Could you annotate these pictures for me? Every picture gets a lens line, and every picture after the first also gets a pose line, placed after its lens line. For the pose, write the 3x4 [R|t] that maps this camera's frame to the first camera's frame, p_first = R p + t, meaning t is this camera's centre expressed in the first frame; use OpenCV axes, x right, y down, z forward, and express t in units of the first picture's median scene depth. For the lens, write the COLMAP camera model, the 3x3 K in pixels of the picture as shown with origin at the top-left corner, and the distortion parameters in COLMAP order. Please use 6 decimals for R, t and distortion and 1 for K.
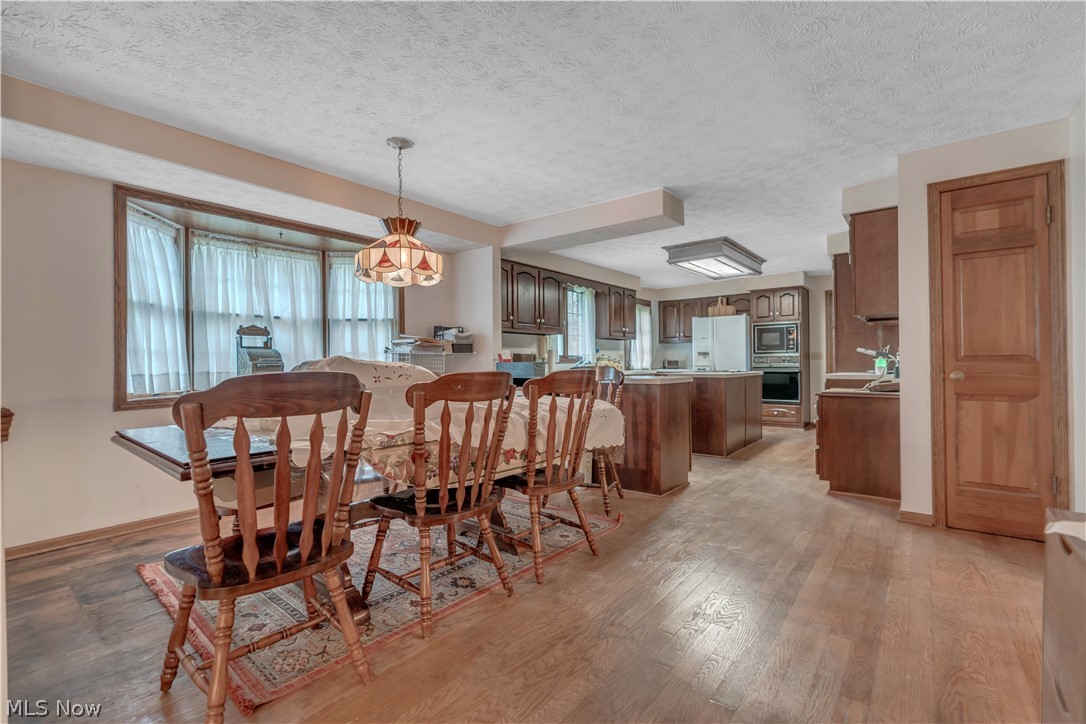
lens RADIAL K [[466.8, 0, 535.8], [0, 466.8, 359.4], [0, 0, 1]] dist [0.000470, 0.000029]
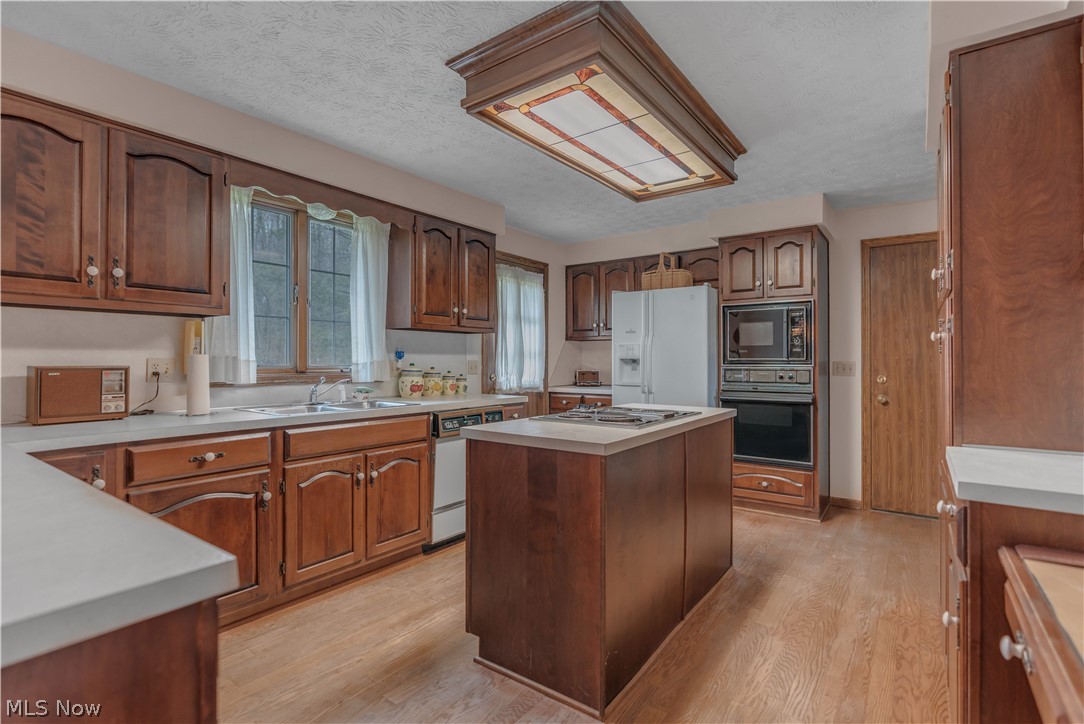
lens RADIAL K [[517.3, 0, 542.0], [0, 517.3, 362.0], [0, 0, 1]] dist [0.000774, 0.000345]
pose [[0.997938, 0.006318, 0.063872, 0.238791], [-0.006957, 0.999928, 0.009796, -0.017963], [-0.063806, -0.010220, 0.997910, 0.461028]]
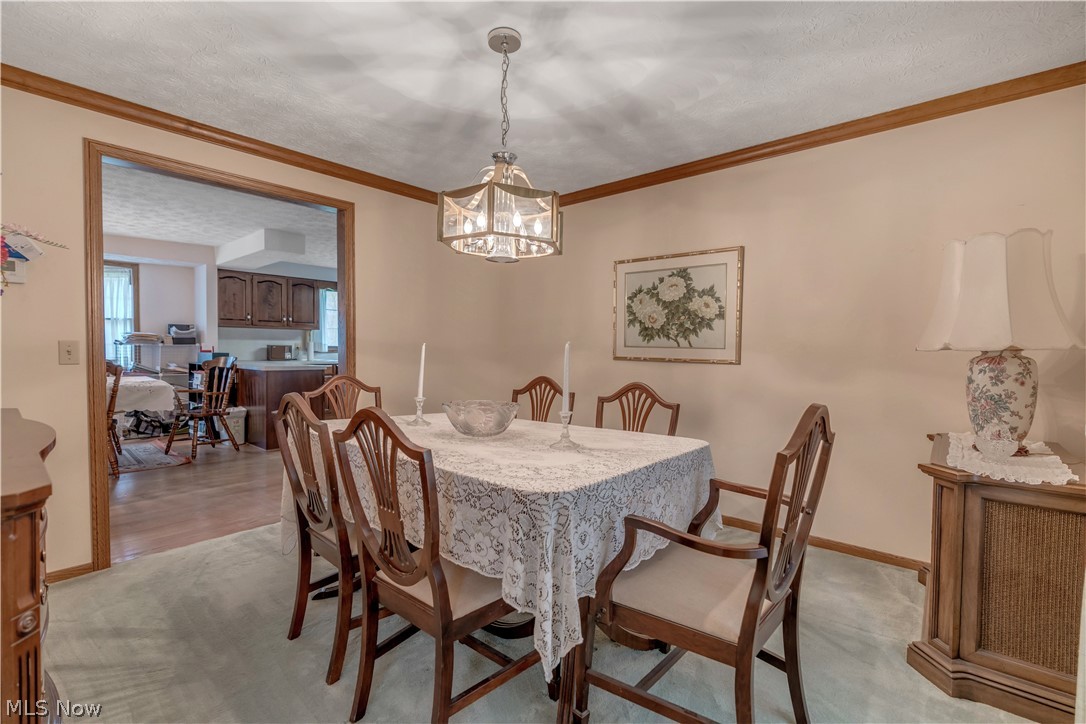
lens RADIAL K [[466.8, 0, 535.8], [0, 466.8, 359.4], [0, 0, 1]] dist [0.000470, 0.000029]
pose [[0.997469, 0.010927, -0.070257, 0.595864], [-0.009835, 0.999826, 0.015873, -0.000608], [0.070418, -0.015141, 0.997403, -0.164413]]
